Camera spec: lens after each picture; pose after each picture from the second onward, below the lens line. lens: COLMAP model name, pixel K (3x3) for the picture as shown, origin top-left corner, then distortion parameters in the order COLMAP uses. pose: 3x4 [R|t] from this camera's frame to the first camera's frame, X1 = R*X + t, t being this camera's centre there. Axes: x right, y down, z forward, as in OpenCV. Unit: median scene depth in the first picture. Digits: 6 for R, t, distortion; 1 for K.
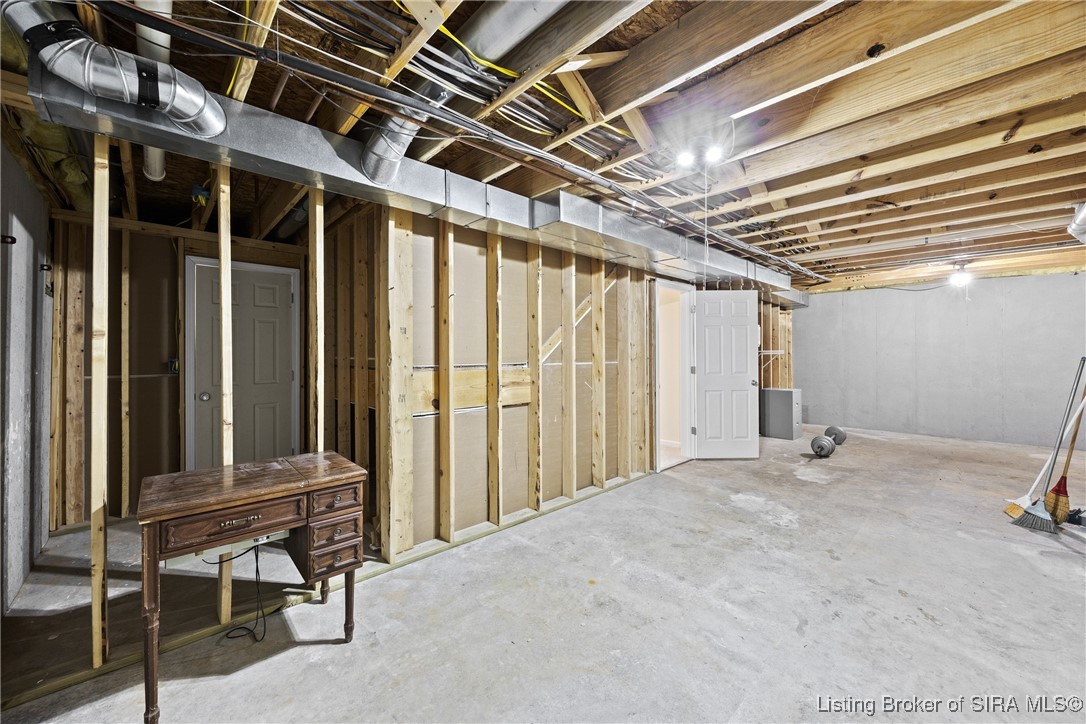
lens RADIAL K [[415.0, 0, 547.9], [0, 415.0, 359.7], [0, 0, 1]] dist [0.002372, -0.000144]
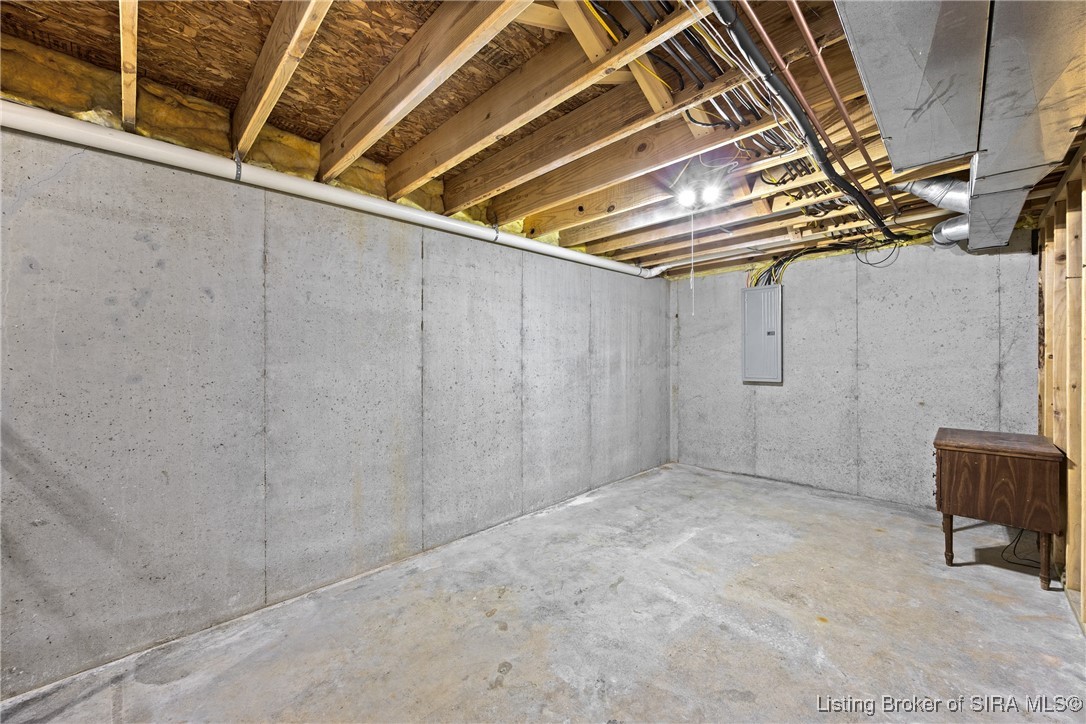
lens RADIAL K [[415.0, 0, 547.9], [0, 415.0, 359.7], [0, 0, 1]] dist [0.002372, -0.000144]
pose [[-0.999537, 0.007008, -0.029616, 0.705630], [0.006476, 0.999817, 0.018021, -0.035423], [0.029737, 0.017821, -0.999399, 1.839354]]
